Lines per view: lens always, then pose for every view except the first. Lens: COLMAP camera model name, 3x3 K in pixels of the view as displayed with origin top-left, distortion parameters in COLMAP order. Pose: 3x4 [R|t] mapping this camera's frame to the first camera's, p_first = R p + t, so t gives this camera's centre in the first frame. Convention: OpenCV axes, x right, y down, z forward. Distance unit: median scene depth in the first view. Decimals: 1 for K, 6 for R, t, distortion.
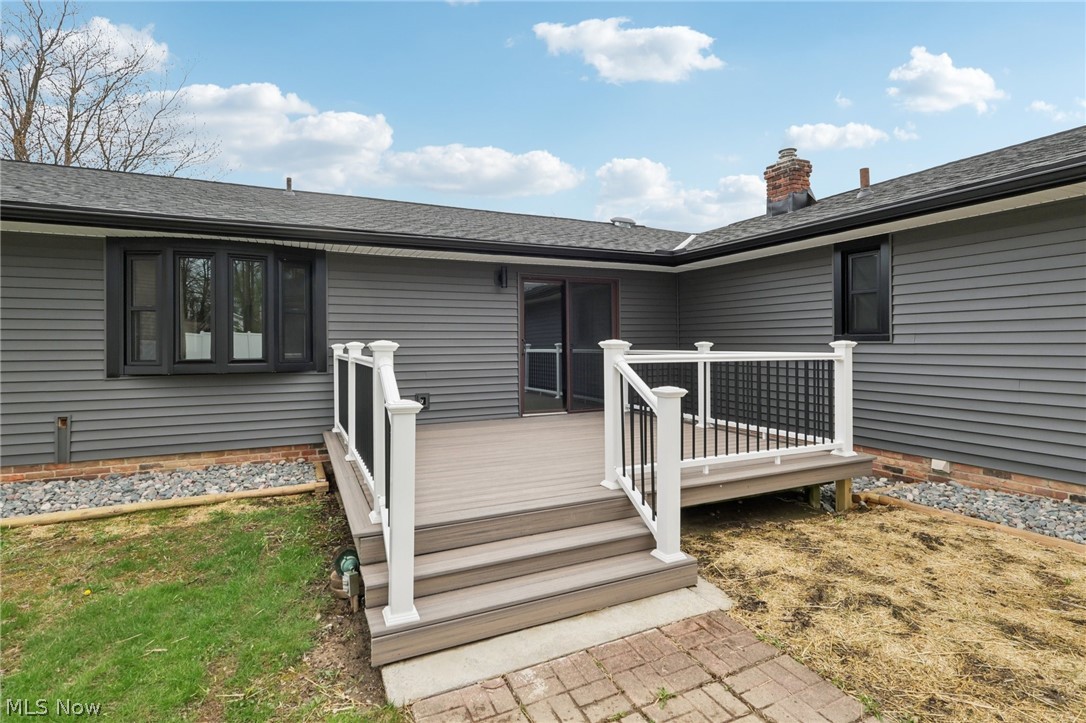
lens RADIAL K [[511.0, 0, 521.7], [0, 511.0, 340.9], [0, 0, 1]] dist [0.000018, 0.000858]
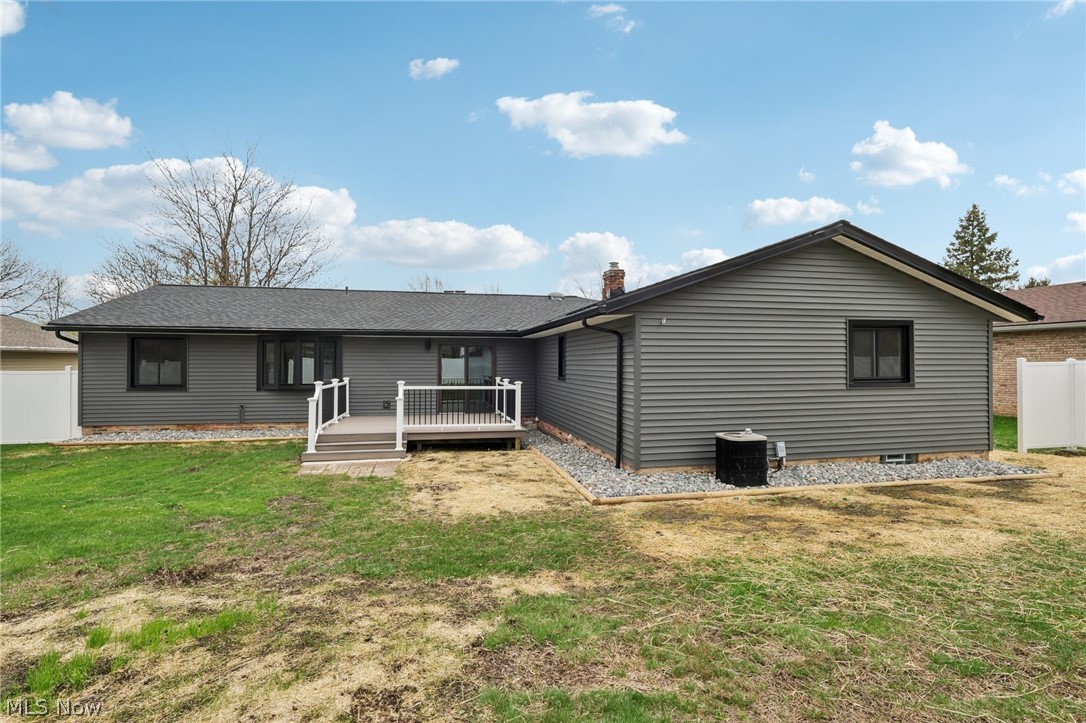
lens RADIAL K [[511.0, 0, 539.6], [0, 511.0, 360.0], [0, 0, 1]] dist [0.000018, 0.000858]
pose [[0.977051, 0.008501, -0.212836, 1.081340], [-0.008325, 0.999964, 0.001727, -0.093911], [0.212843, 0.000085, 0.977086, -1.160014]]
